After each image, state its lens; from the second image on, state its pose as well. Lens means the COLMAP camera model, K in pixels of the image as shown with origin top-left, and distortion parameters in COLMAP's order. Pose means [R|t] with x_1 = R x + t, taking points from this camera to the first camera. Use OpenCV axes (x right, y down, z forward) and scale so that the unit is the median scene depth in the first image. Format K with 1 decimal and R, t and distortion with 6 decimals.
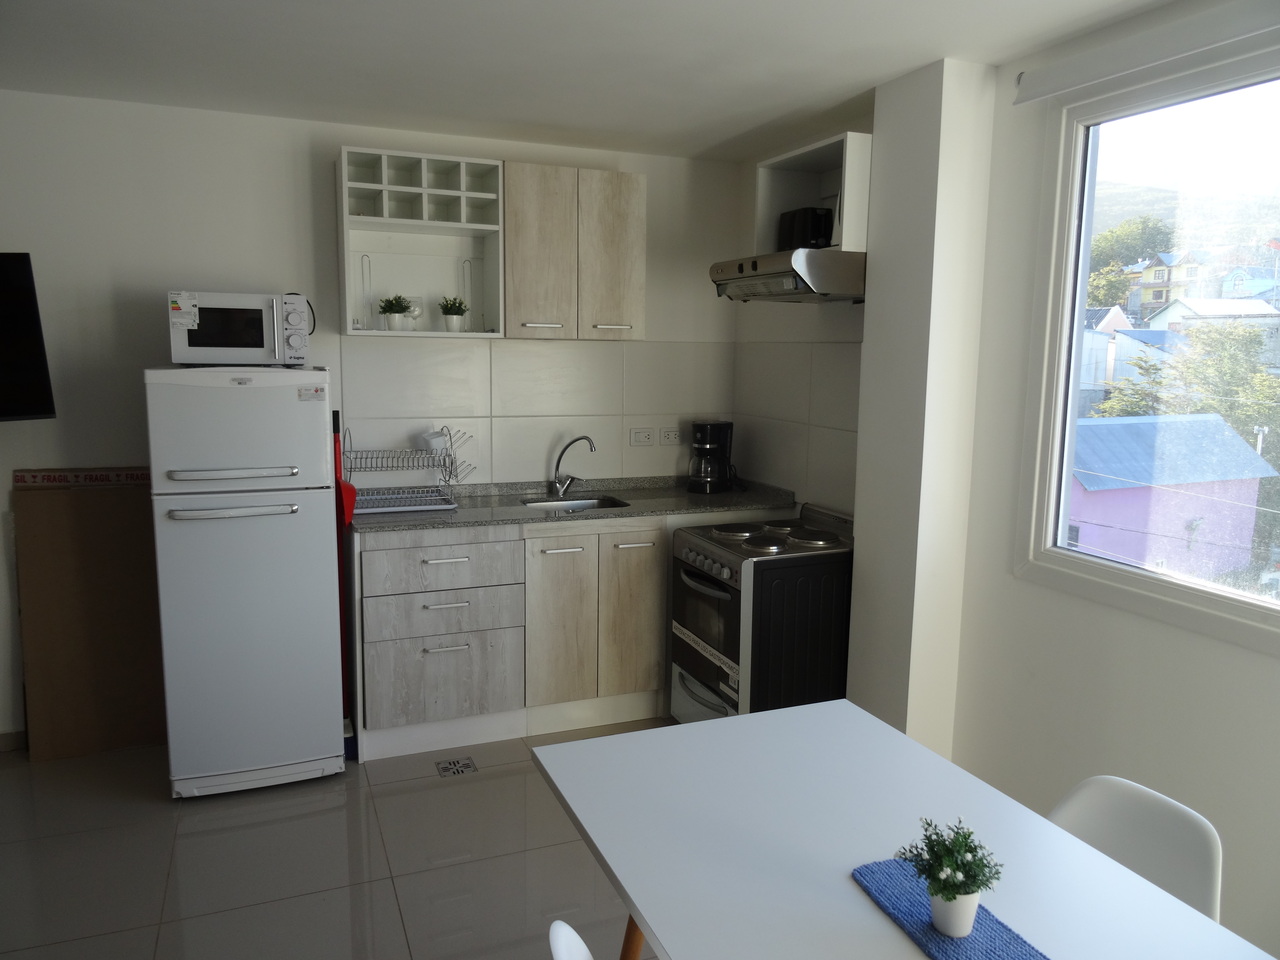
lens RADIAL K [[910.1, 0, 639.0], [0, 910.1, 480.2], [0, 0, 1]] dist [0.005068, 0.001628]
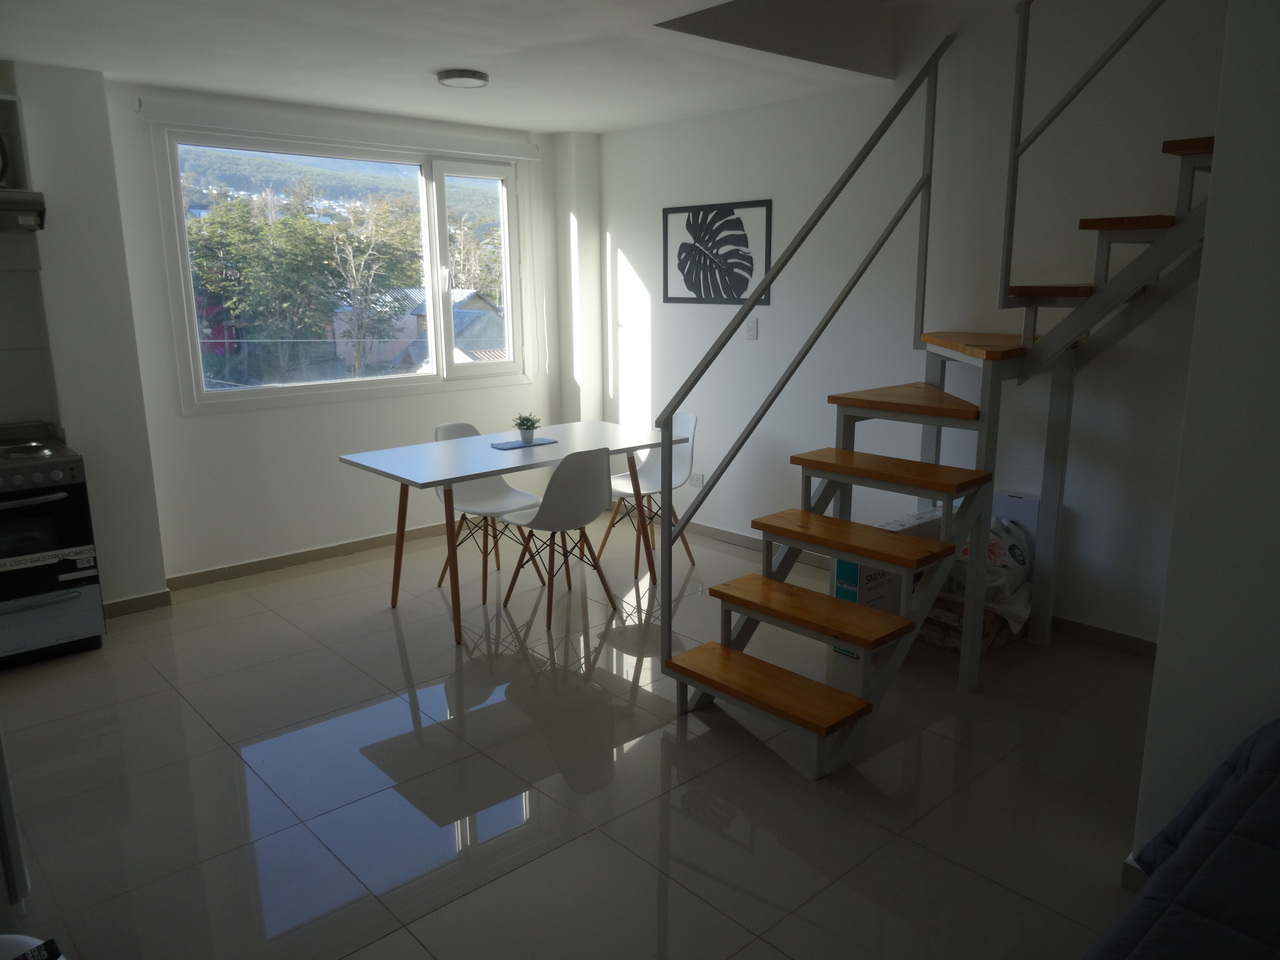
lens RADIAL K [[910.1, 0, 635.5], [0, 910.1, 477.9], [0, 0, 1]] dist [0.005068, 0.001628]
pose [[-0.349280, -0.203409, 0.914674, -1.217295], [0.130915, 0.955986, 0.262588, -0.100552], [-0.927828, 0.211461, -0.307278, 0.689226]]
